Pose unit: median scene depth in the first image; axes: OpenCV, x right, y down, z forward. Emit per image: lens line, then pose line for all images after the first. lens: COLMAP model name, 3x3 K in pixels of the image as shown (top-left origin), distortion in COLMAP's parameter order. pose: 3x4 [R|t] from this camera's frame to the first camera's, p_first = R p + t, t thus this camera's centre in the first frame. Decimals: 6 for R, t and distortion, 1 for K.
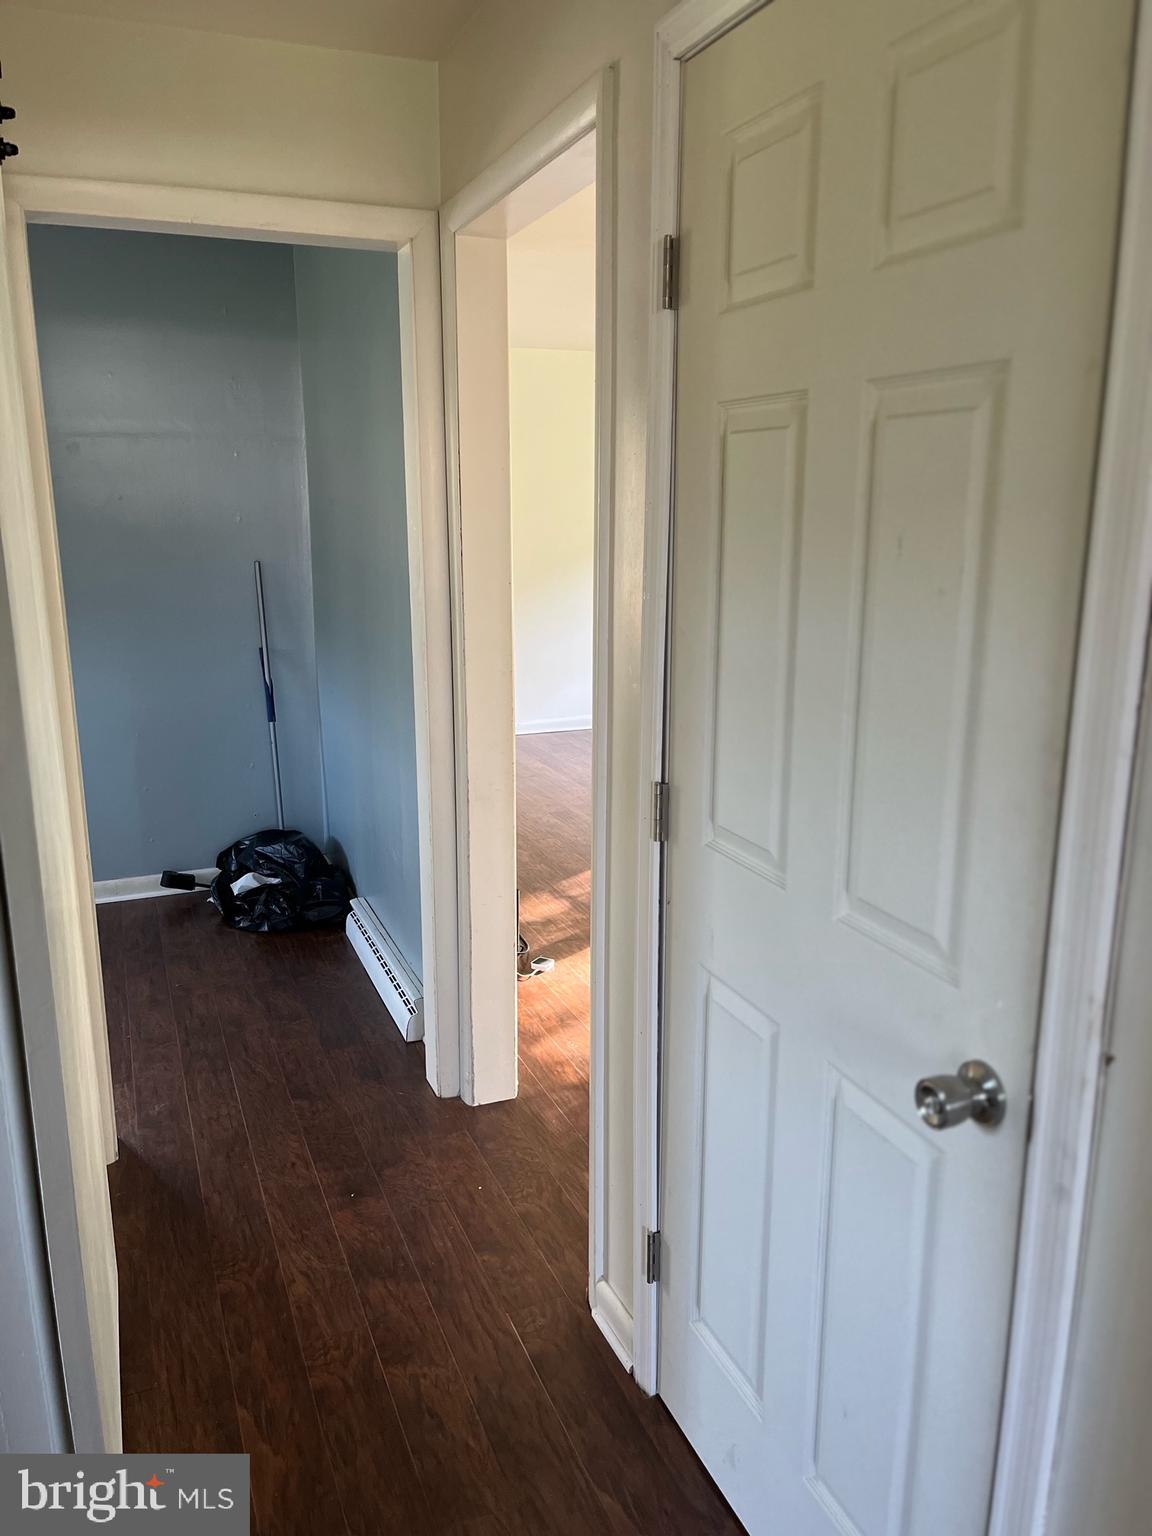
lens RADIAL K [[1156.0, 0, 578.6], [0, 1156.0, 775.7], [0, 0, 1]] dist [0.049532, -0.074160]
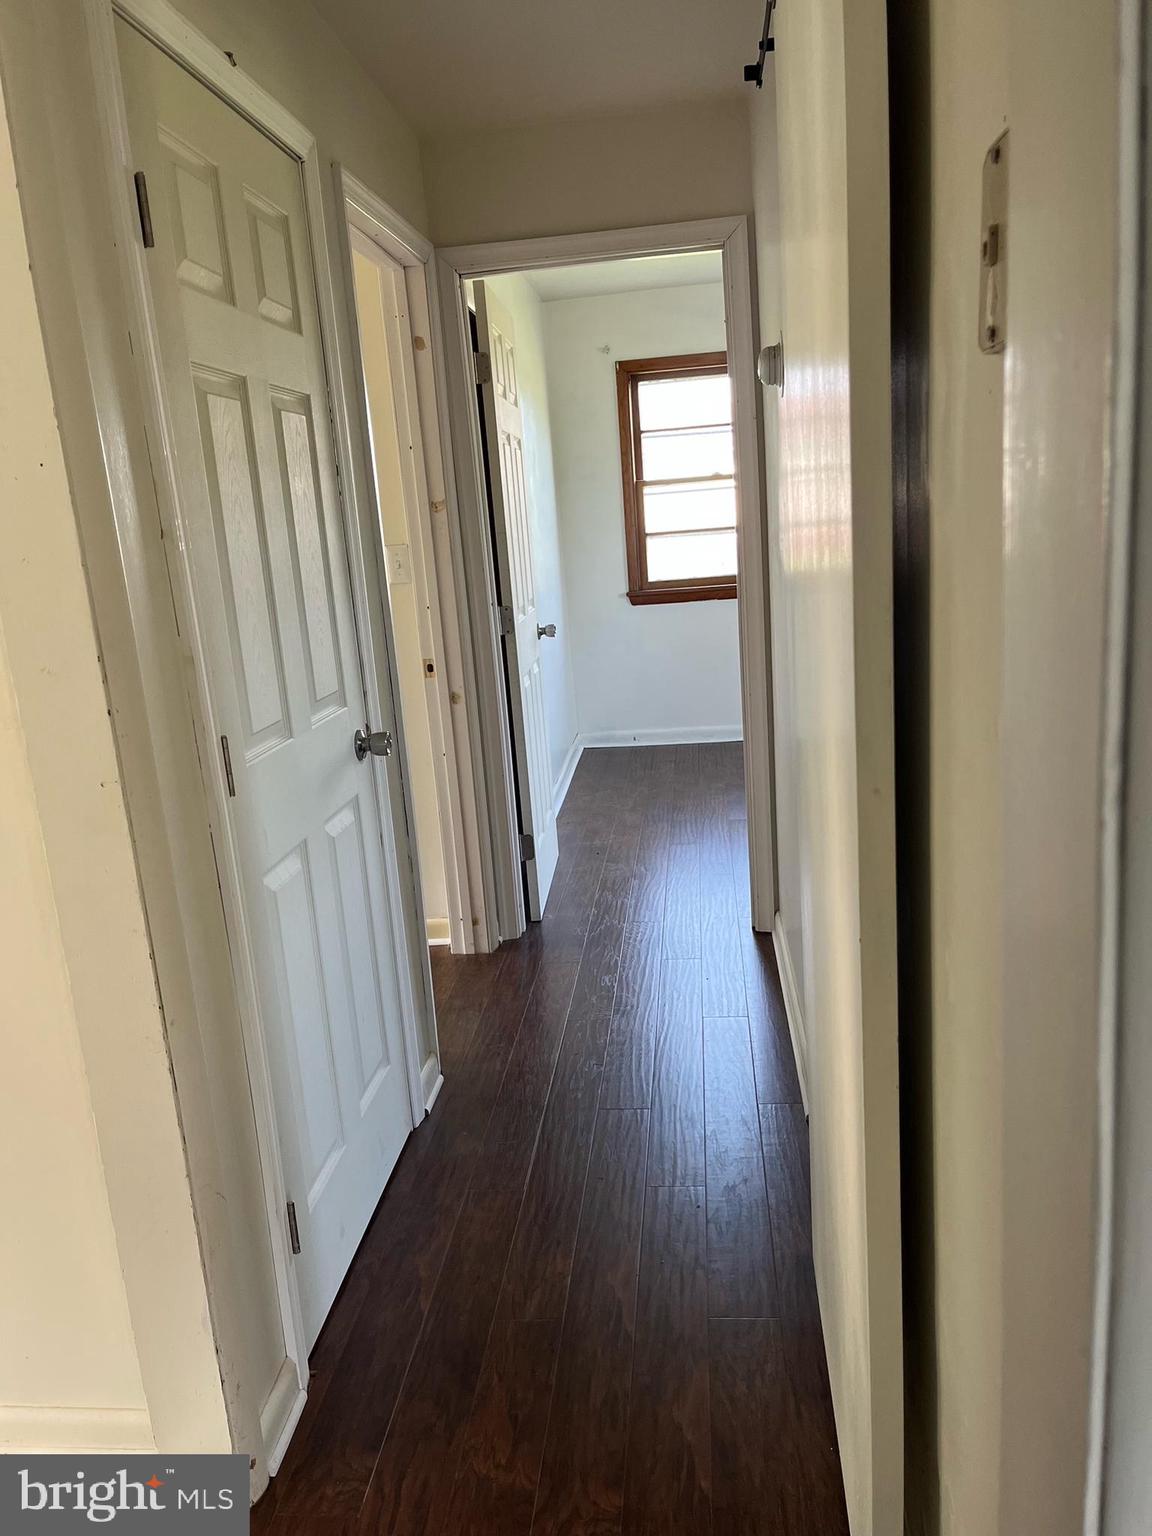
lens RADIAL K [[1156.0, 0, 573.0], [0, 1156.0, 767.0], [0, 0, 1]] dist [0.049532, -0.074160]
pose [[-0.880717, -0.030761, 0.472643, -0.610929], [0.187708, 0.893511, 0.407926, -0.292151], [-0.434860, 0.447987, -0.781156, 1.529380]]
